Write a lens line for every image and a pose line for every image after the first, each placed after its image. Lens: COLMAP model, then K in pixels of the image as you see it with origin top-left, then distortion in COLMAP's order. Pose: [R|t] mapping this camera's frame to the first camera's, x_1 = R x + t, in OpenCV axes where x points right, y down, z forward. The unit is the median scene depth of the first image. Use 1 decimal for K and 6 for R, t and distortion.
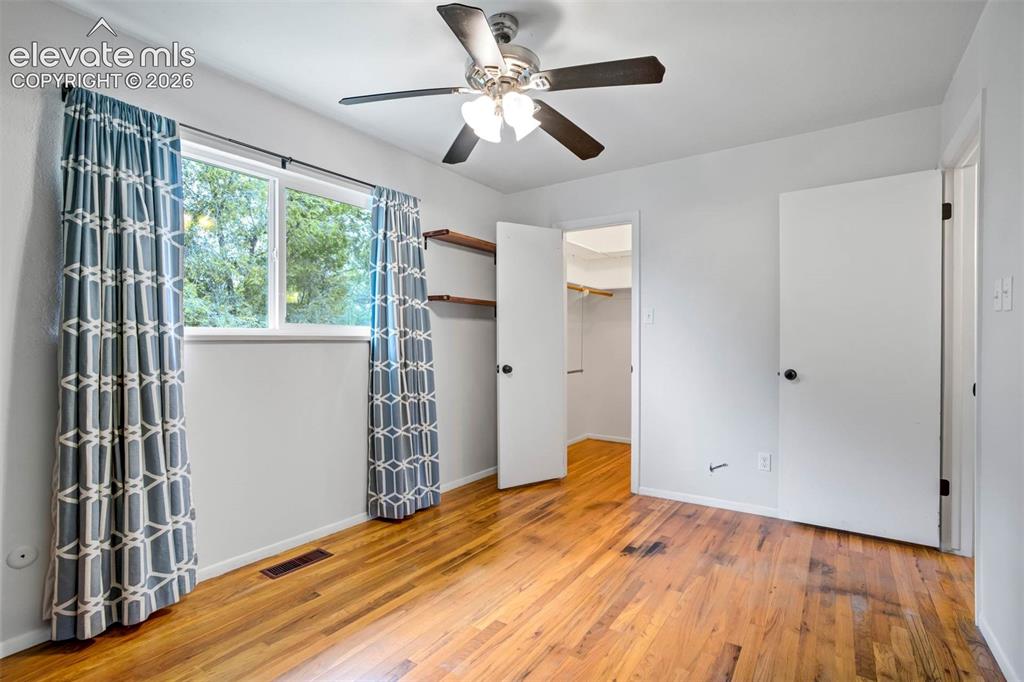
lens RADIAL K [[478.6, 0, 504.1], [0, 478.6, 342.0], [0, 0, 1]] dist [-0.064314, 0.028801]
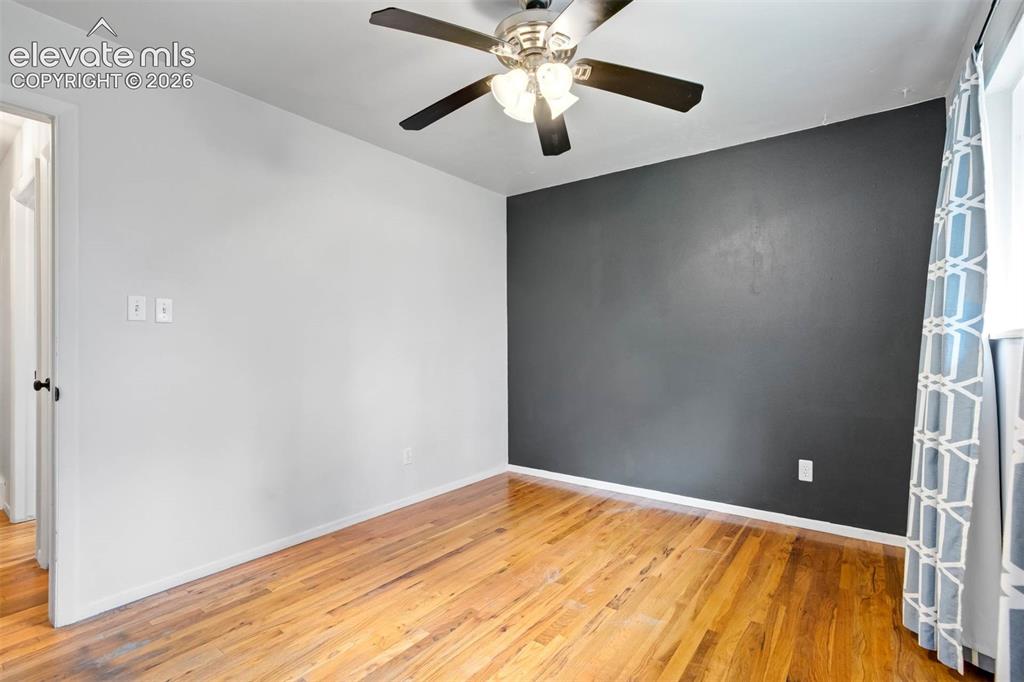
lens RADIAL K [[478.6, 0, 504.1], [0, 478.6, 342.0], [0, 0, 1]] dist [-0.064314, 0.028801]
pose [[-0.999362, 0.009159, 0.034516, 0.019594], [0.008989, 0.999947, -0.005084, 0.000962], [-0.034560, -0.004770, -0.999391, 1.395317]]
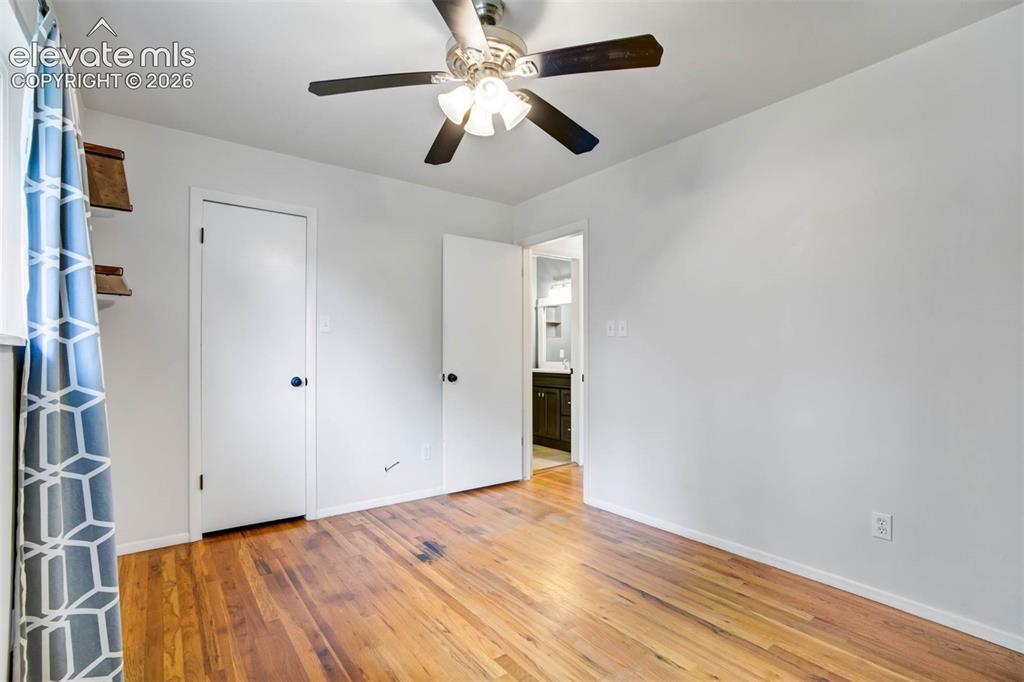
lens RADIAL K [[478.6, 0, 504.1], [0, 478.6, 342.0], [0, 0, 1]] dist [-0.064314, 0.028801]
pose [[0.303302, 0.021333, 0.952656, -0.640402], [-0.003255, 0.999767, -0.021352, -0.000645], [-0.952889, 0.003375, 0.303301, 0.512760]]
